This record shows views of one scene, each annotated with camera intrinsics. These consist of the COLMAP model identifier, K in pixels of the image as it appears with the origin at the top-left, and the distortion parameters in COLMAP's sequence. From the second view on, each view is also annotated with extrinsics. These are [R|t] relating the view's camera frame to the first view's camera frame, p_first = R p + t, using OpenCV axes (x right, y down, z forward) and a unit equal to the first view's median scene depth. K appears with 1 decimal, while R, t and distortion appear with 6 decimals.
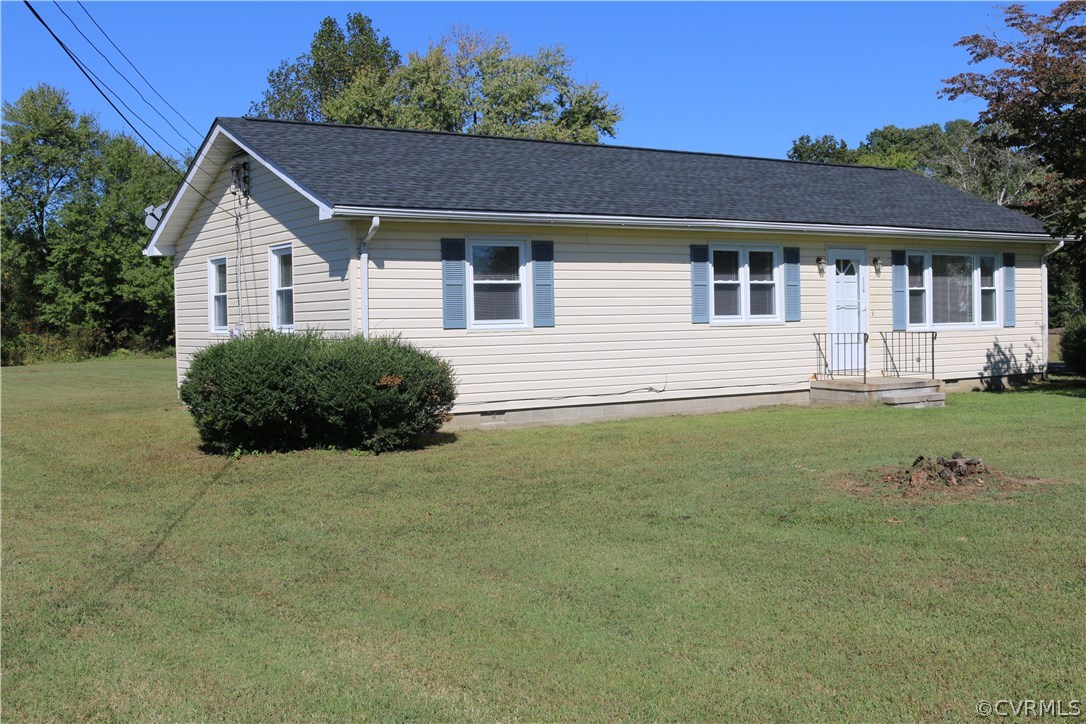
lens RADIAL K [[1210.3, 0, 542.9], [0, 1210.3, 361.8], [0, 0, 1]] dist [-0.131019, 0.000000]
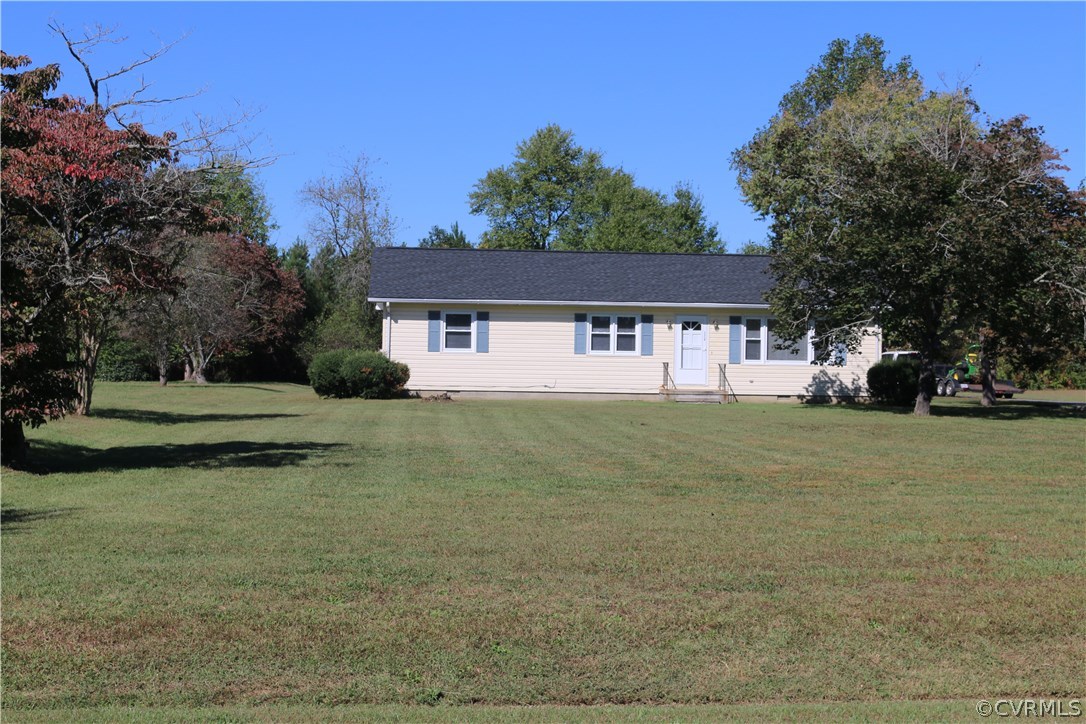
lens RADIAL K [[1847.9, 0, 543.2], [0, 1847.9, 361.3], [0, 0, 1]] dist [0.057599, 0.000000]
pose [[0.849312, 0.036959, -0.526596, 1.572687], [-0.052097, 0.998545, -0.013941, 0.023032], [0.525314, 0.039274, 0.850002, -1.476234]]
